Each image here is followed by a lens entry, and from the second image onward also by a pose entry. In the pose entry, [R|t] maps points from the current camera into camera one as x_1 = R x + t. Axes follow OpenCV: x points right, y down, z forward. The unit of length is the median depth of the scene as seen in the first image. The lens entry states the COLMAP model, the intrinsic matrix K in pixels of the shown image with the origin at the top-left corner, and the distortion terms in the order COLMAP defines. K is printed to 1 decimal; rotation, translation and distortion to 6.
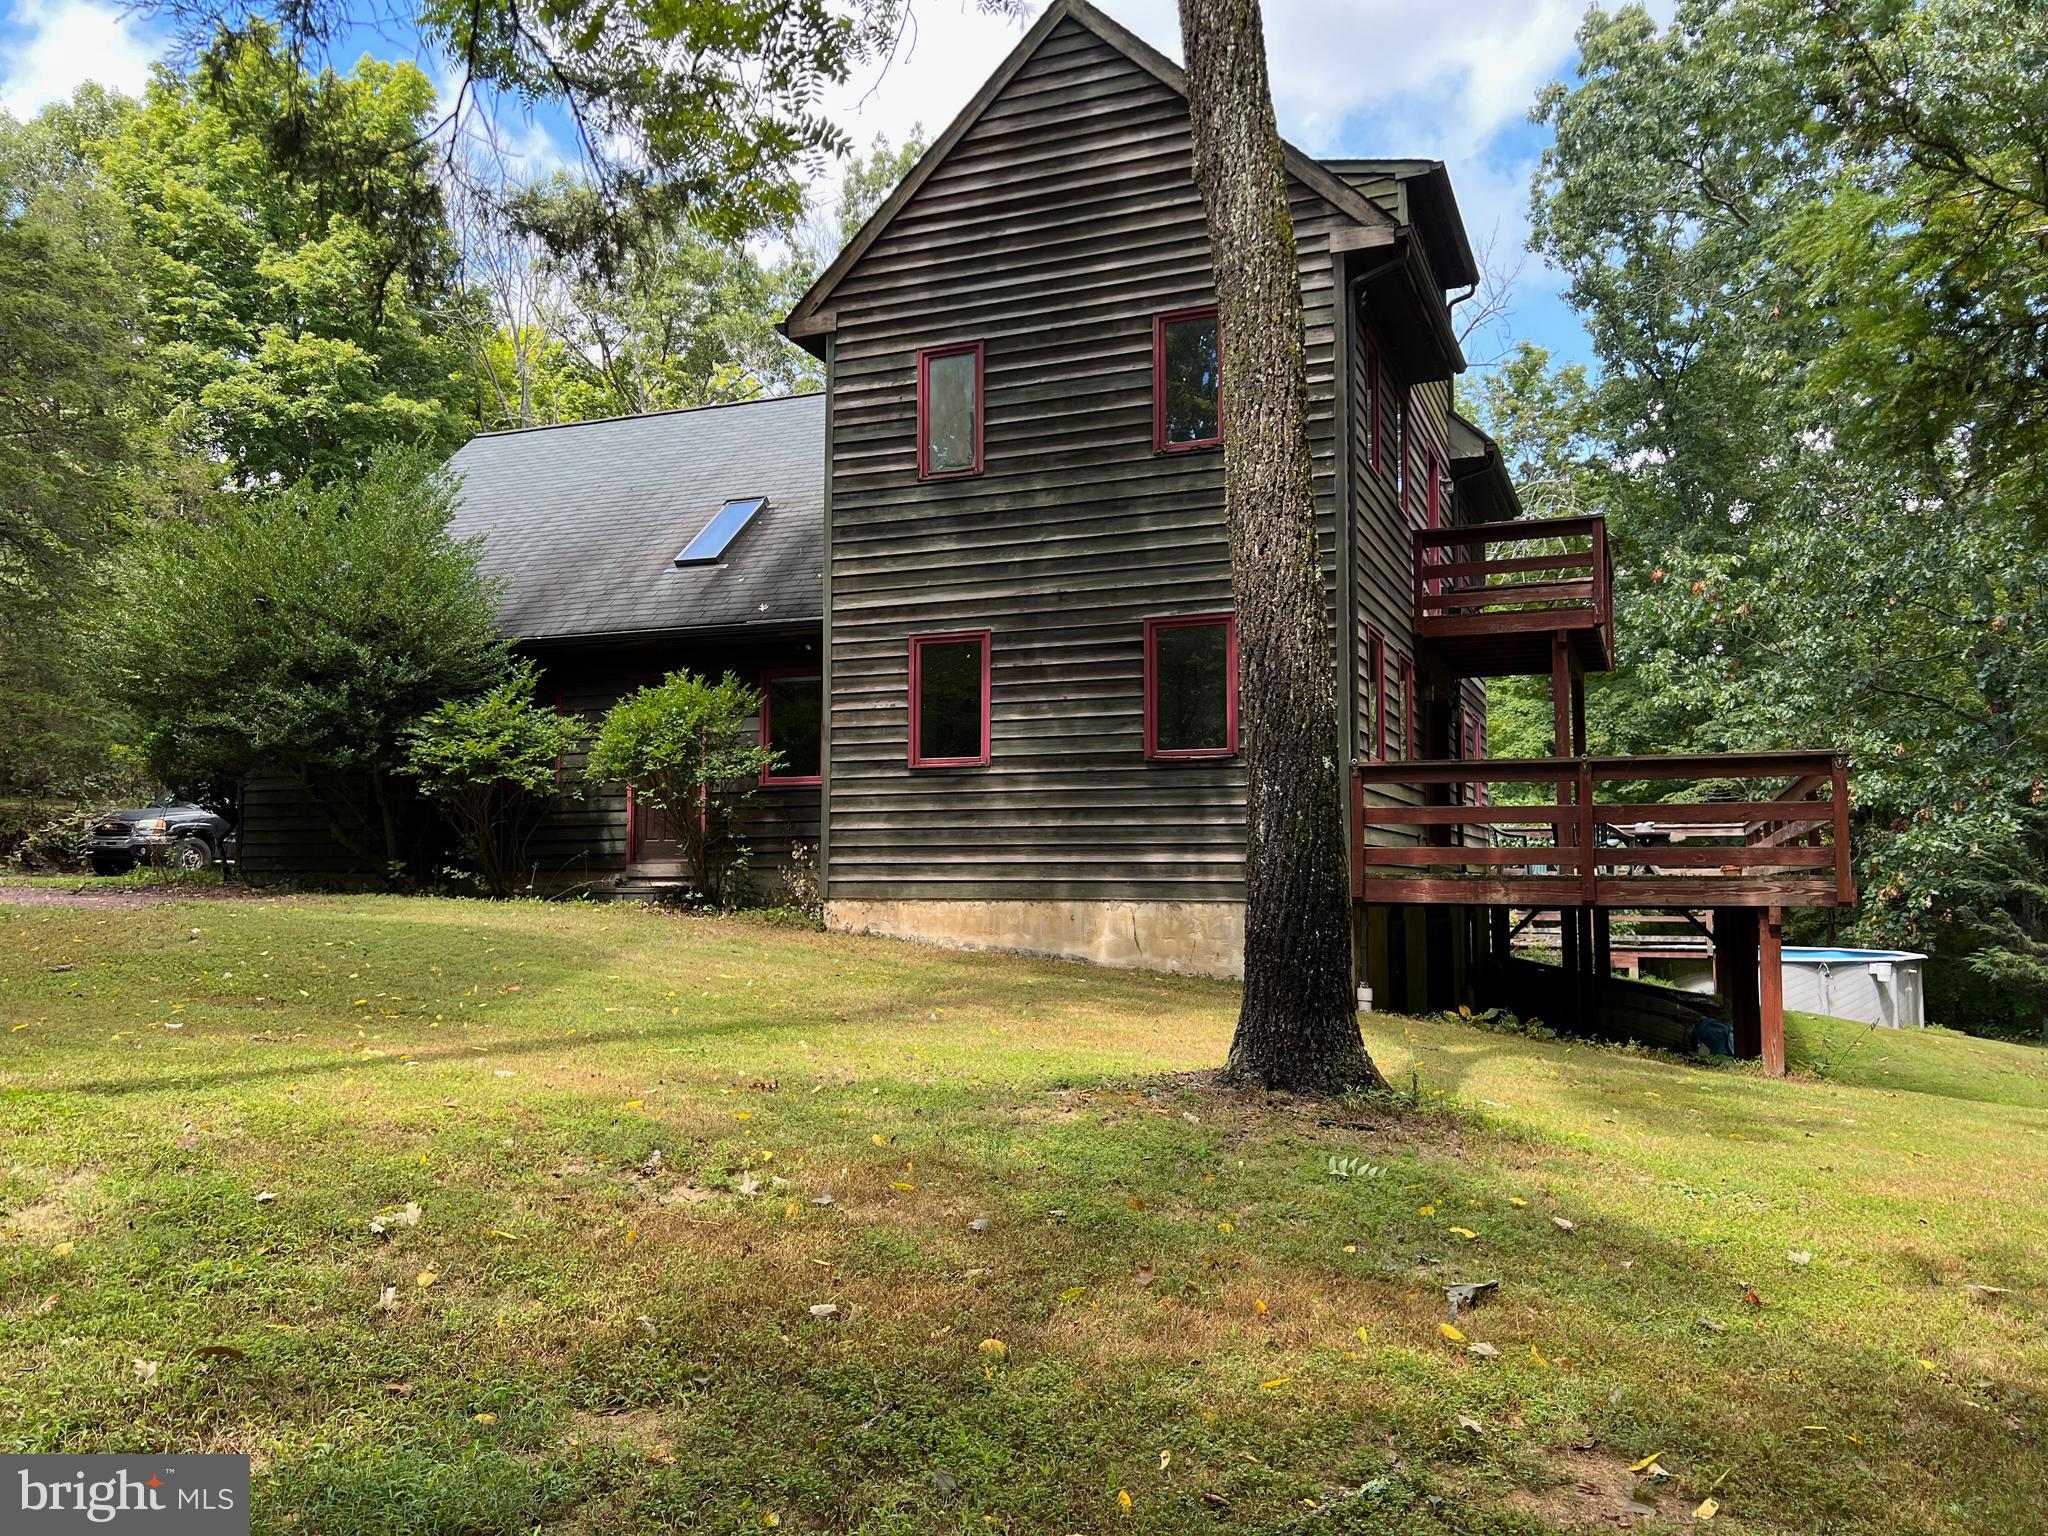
lens RADIAL K [[1555.4, 0, 1023.3], [0, 1555.4, 765.4], [0, 0, 1]] dist [-0.003675, -0.001141]
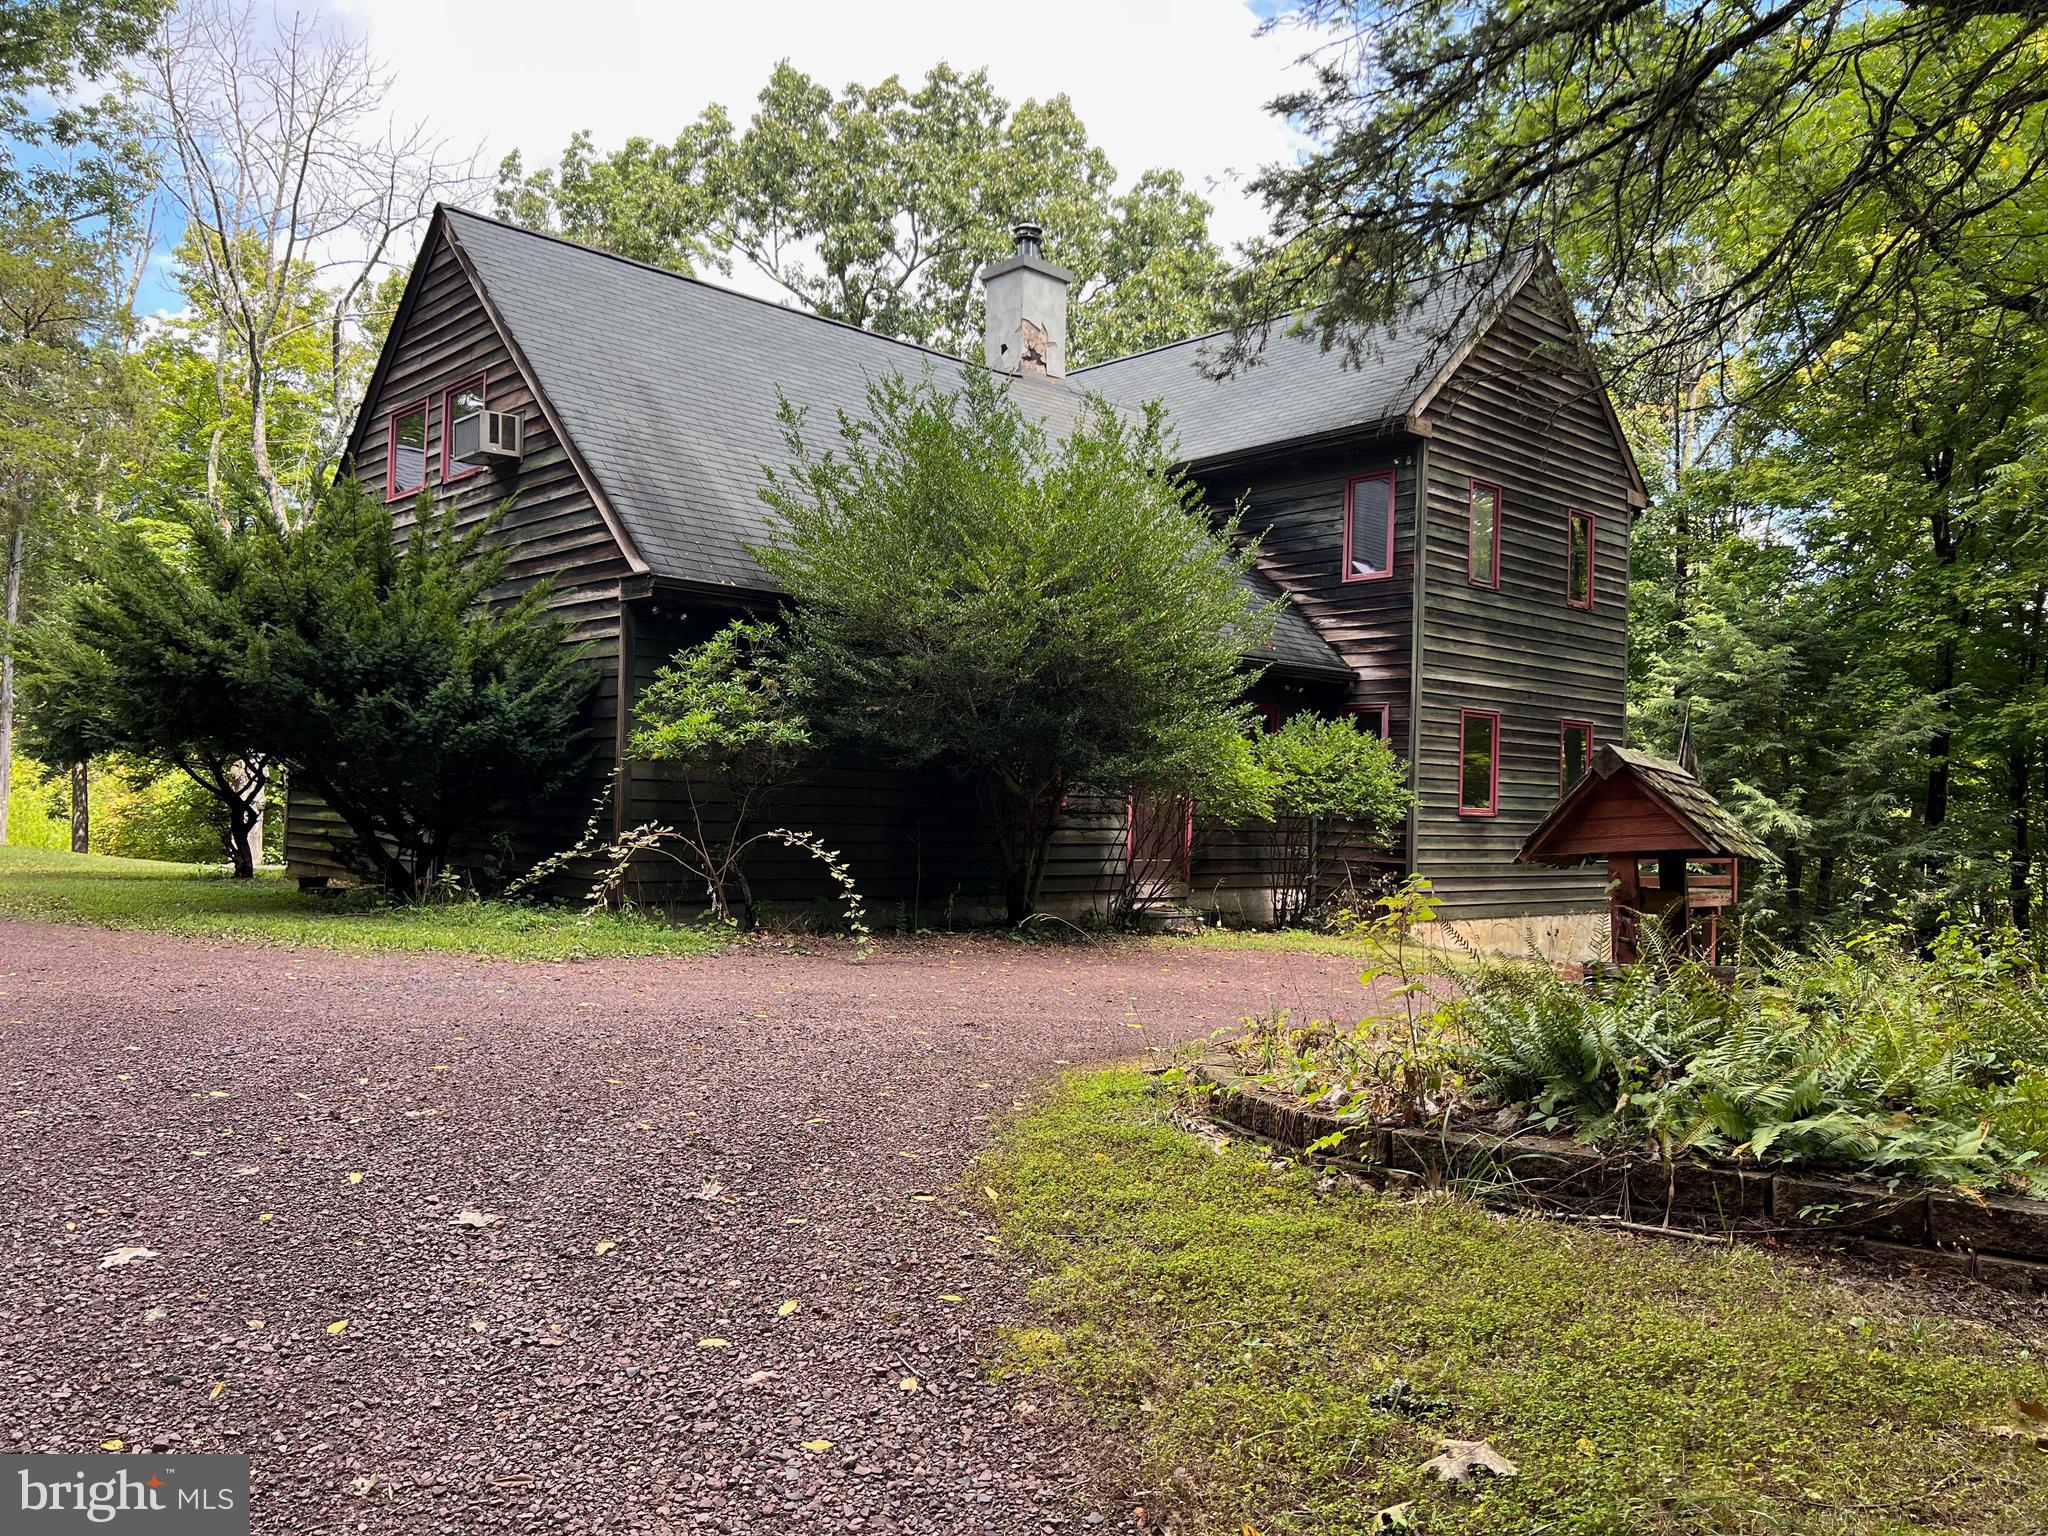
lens RADIAL K [[1555.4, 0, 1023.9], [0, 1555.4, 770.4], [0, 0, 1]] dist [-0.003675, -0.001141]
pose [[0.412297, 0.030714, 0.910531, -1.362109], [-0.096244, 0.995308, 0.010007, -0.011981], [-0.905951, -0.091759, 0.413319, 0.801554]]
